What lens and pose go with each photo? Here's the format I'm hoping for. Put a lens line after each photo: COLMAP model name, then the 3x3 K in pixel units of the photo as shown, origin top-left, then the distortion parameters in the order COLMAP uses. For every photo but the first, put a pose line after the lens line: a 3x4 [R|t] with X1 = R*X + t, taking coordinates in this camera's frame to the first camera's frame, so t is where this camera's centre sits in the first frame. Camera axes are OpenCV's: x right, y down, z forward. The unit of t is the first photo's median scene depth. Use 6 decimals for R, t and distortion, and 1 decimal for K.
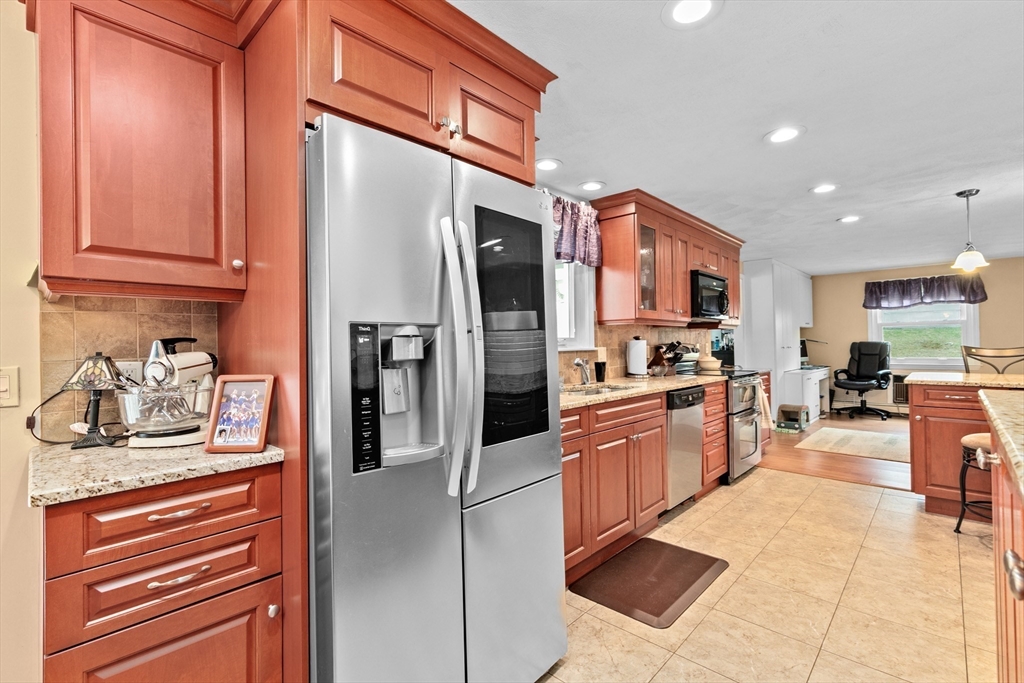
lens RADIAL K [[458.8, 0, 507.4], [0, 458.8, 340.5], [0, 0, 1]] dist [0.007828, -0.001291]
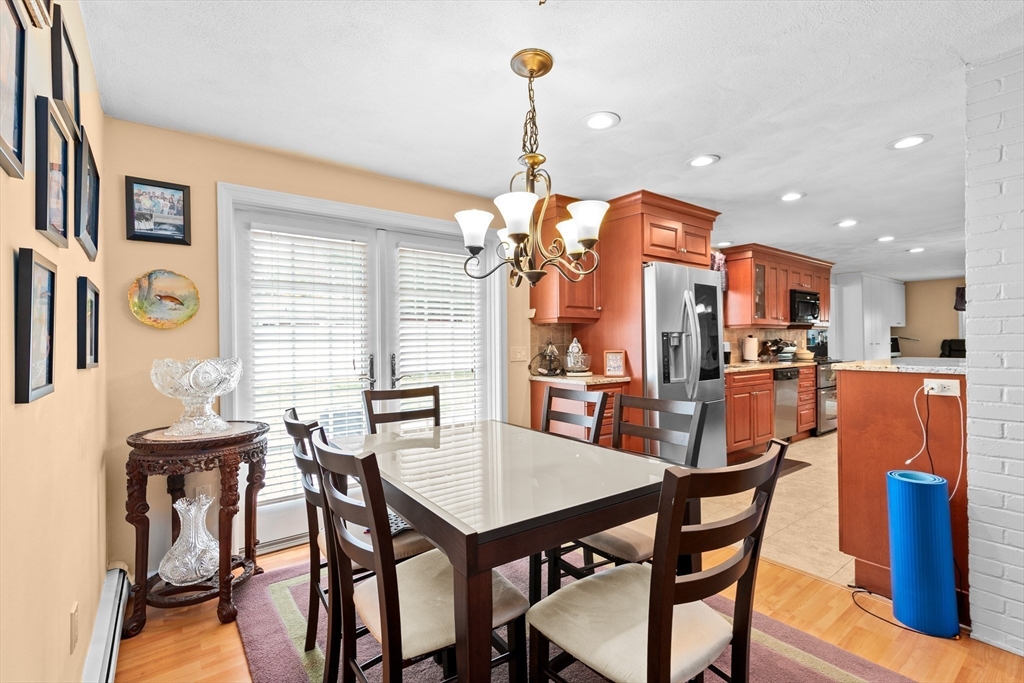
lens RADIAL K [[458.8, 0, 509.1], [0, 458.8, 340.5], [0, 0, 1]] dist [0.007828, -0.001291]
pose [[0.985841, 0.003803, -0.167642, -0.269560], [-0.002448, 0.999963, 0.008289, -0.002313], [0.167667, -0.007761, 0.985813, -0.678985]]
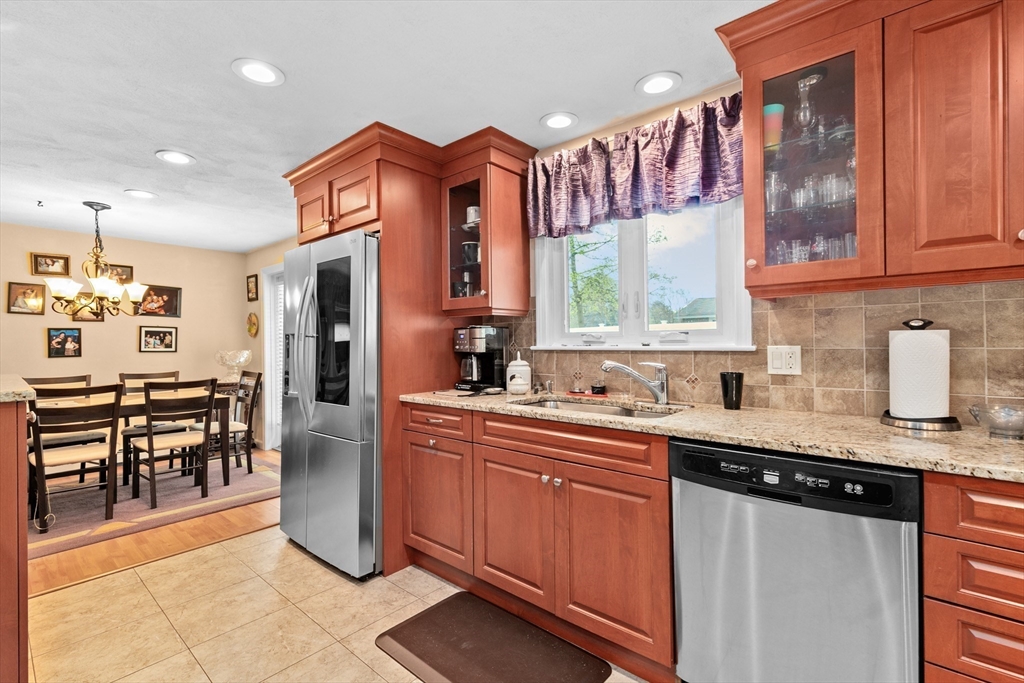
lens RADIAL K [[458.8, 0, 508.6], [0, 458.8, 340.5], [0, 0, 1]] dist [0.007828, -0.001291]
pose [[0.039503, 0.012679, -0.999139, 0.729212], [0.020576, 0.999697, 0.013499, -0.004424], [0.999008, -0.021091, 0.039230, 0.702017]]
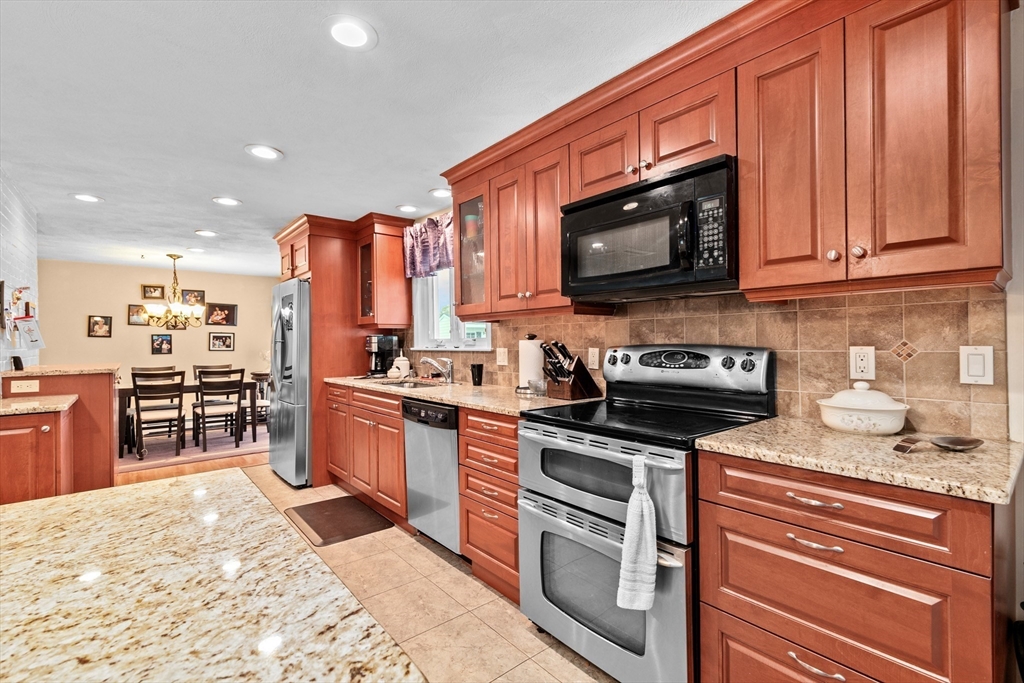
lens RADIAL K [[458.8, 0, 508.1], [0, 458.8, 339.6], [0, 0, 1]] dist [0.007828, -0.001291]
pose [[-0.122898, 0.010215, -0.992367, 1.097646], [0.022667, 0.999715, 0.007483, -0.007784], [0.992160, -0.021575, -0.123095, 1.159577]]
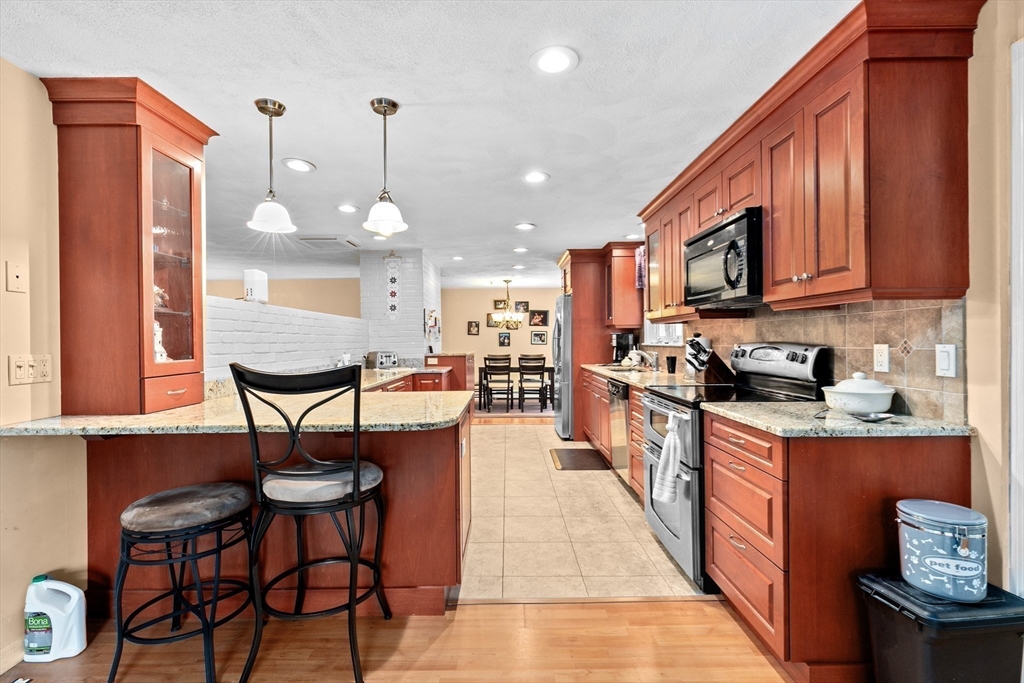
lens RADIAL K [[458.8, 0, 506.6], [0, 458.8, 339.2], [0, 0, 1]] dist [0.007828, -0.001291]
pose [[-0.725682, 0.018883, -0.687771, 1.301552], [0.026498, 0.999649, -0.000513, -0.007316], [0.687519, -0.018597, -0.725928, 1.543412]]
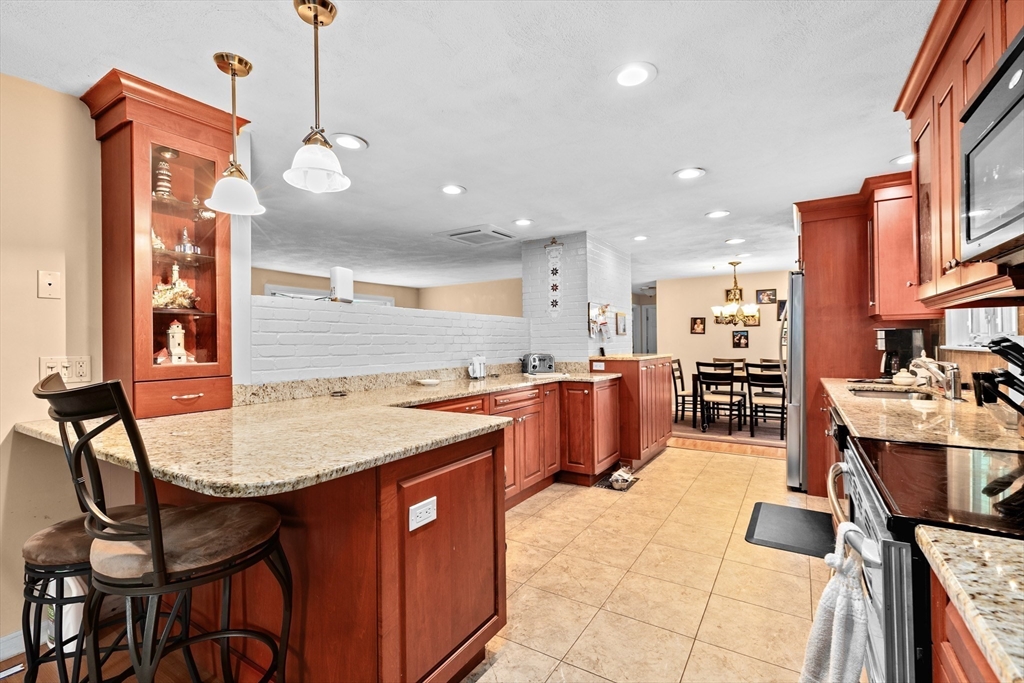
lens RADIAL K [[458.8, 0, 506.7], [0, 458.8, 338.9], [0, 0, 1]] dist [0.007828, -0.001291]
pose [[-0.981182, 0.021911, -0.191840, 0.909811], [0.025312, 0.999563, -0.015296, -0.002984], [0.191421, -0.019864, -0.981307, 1.446641]]
